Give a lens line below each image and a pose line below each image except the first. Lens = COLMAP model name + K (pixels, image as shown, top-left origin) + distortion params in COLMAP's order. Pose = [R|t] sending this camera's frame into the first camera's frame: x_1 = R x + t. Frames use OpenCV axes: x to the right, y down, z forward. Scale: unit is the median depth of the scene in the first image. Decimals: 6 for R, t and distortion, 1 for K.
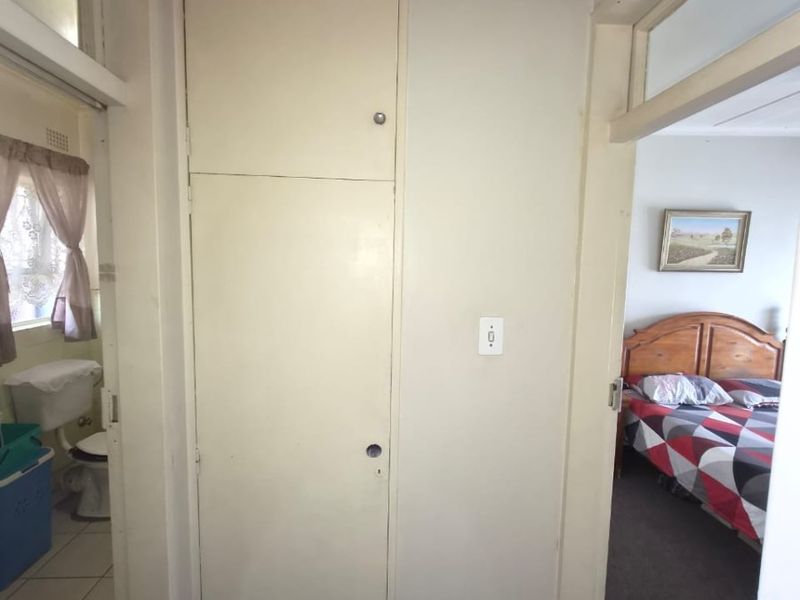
lens RADIAL K [[427.1, 0, 398.8], [0, 427.1, 302.7], [0, 0, 1]] dist [0.000427, 0.000042]
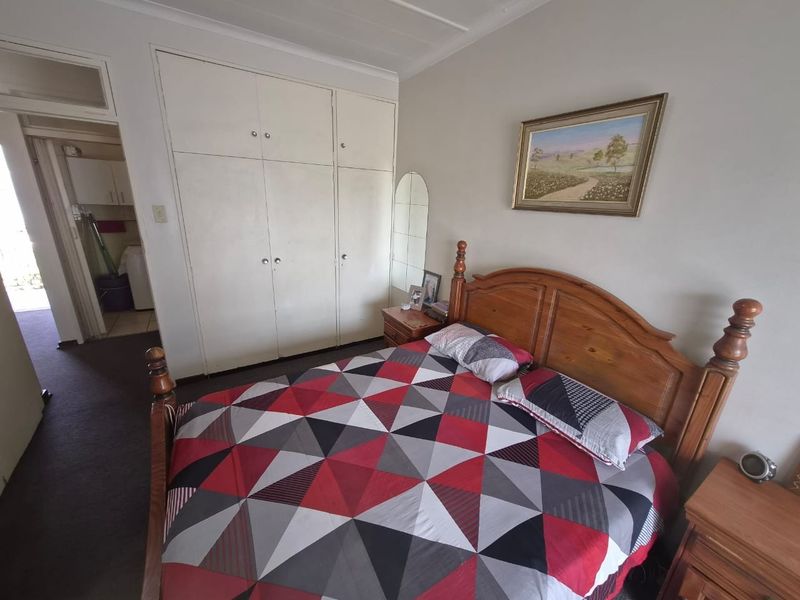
lens RADIAL K [[323.1, 0, 400.7], [0, 323.1, 300.4], [0, 0, 1]] dist [0.001861, -0.000124]
pose [[0.488064, 0.271239, -0.829592, 1.044802], [-0.110596, 0.962044, 0.249479, -0.036919], [0.865772, -0.030012, 0.499537, 0.516161]]
